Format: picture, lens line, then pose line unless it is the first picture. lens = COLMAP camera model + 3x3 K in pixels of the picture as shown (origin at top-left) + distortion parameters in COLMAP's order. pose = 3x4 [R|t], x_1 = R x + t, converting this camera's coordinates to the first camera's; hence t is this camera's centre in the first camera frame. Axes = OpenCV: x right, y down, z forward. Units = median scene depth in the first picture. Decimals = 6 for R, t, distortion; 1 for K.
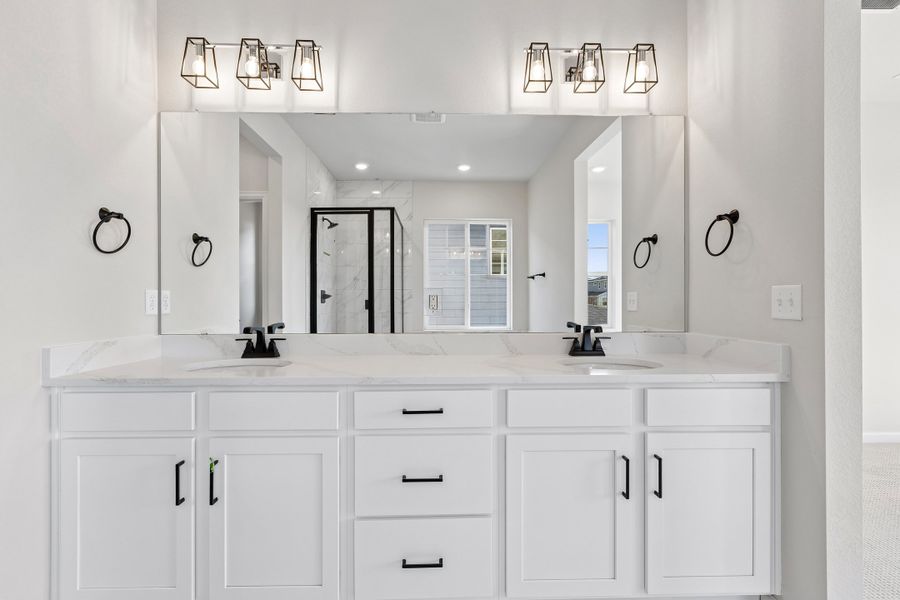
lens RADIAL K [[402.3, 0, 450.0], [0, 402.3, 300.0], [0, 0, 1]] dist [-0.000790, -0.000267]
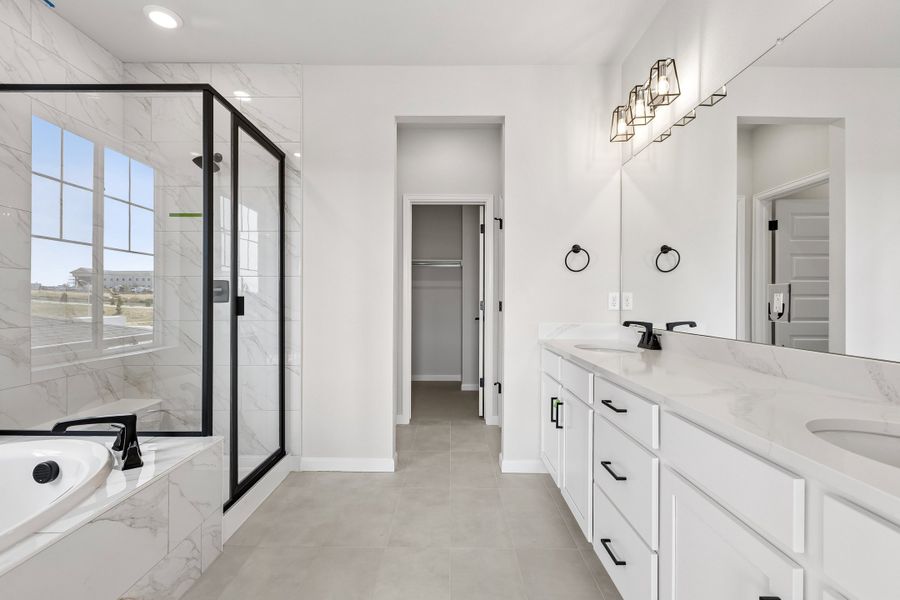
lens RADIAL K [[402.3, 0, 450.0], [0, 402.3, 300.0], [0, 0, 1]] dist [-0.000790, -0.000267]
pose [[-0.034189, 0.000371, -0.999415, 0.709923], [0.001538, 0.999999, 0.000319, 0.000189], [0.999414, -0.001526, -0.034190, 0.448578]]
